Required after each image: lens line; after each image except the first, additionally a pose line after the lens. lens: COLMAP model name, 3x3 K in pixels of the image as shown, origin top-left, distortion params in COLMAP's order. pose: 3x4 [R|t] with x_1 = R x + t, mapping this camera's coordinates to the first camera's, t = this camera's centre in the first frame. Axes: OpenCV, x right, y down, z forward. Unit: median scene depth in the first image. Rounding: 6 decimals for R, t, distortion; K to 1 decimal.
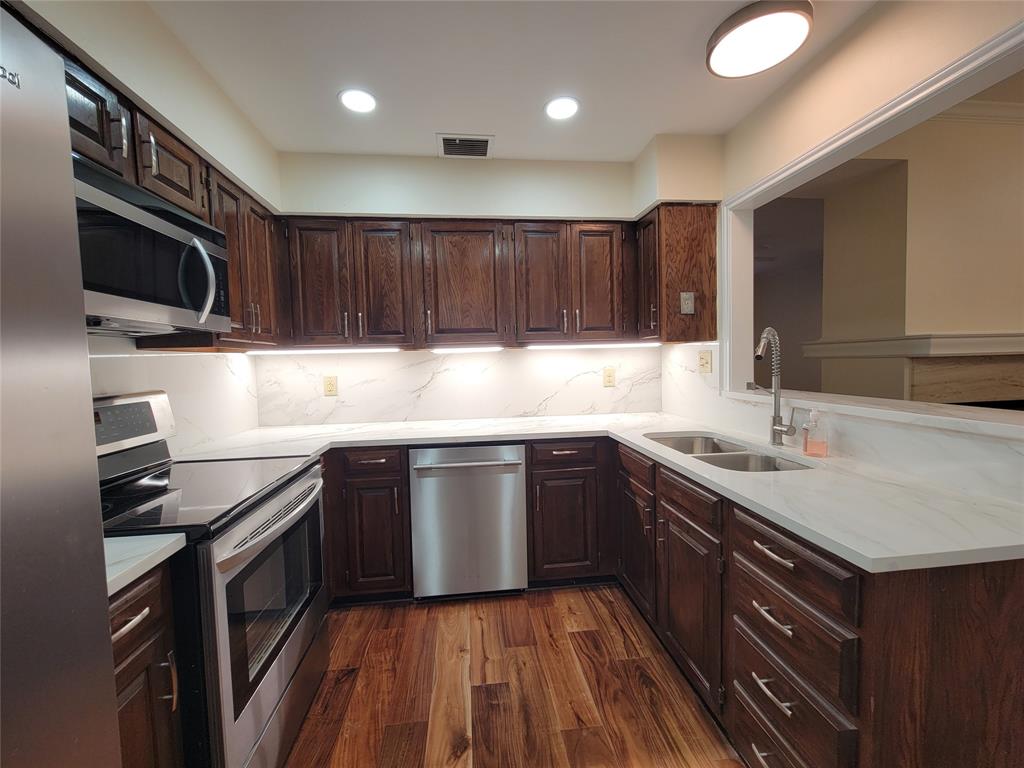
lens RADIAL K [[416.3, 0, 510.5], [0, 416.3, 380.9], [0, 0, 1]] dist [-0.002058, -0.000066]
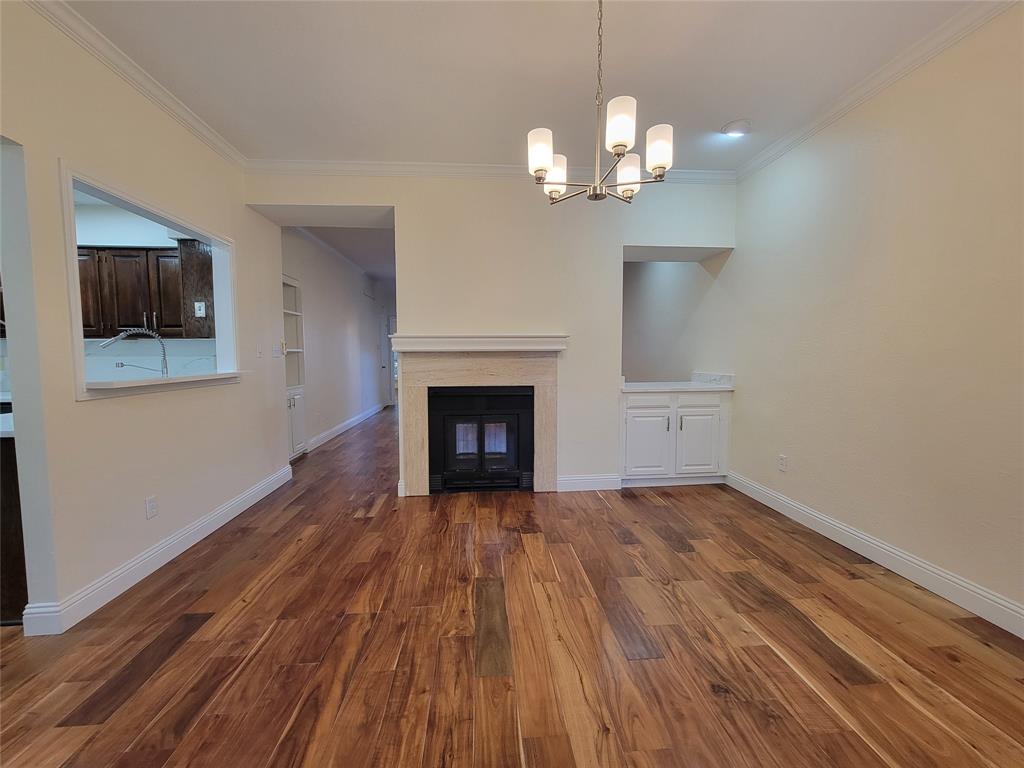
lens RADIAL K [[416.3, 0, 510.5], [0, 416.3, 380.9], [0, 0, 1]] dist [-0.002058, -0.000066]
pose [[0.999162, 0.022665, -0.034085, 1.529240], [-0.022100, 0.999614, 0.016845, 0.007570], [0.034454, -0.016077, 0.999277, -0.379812]]
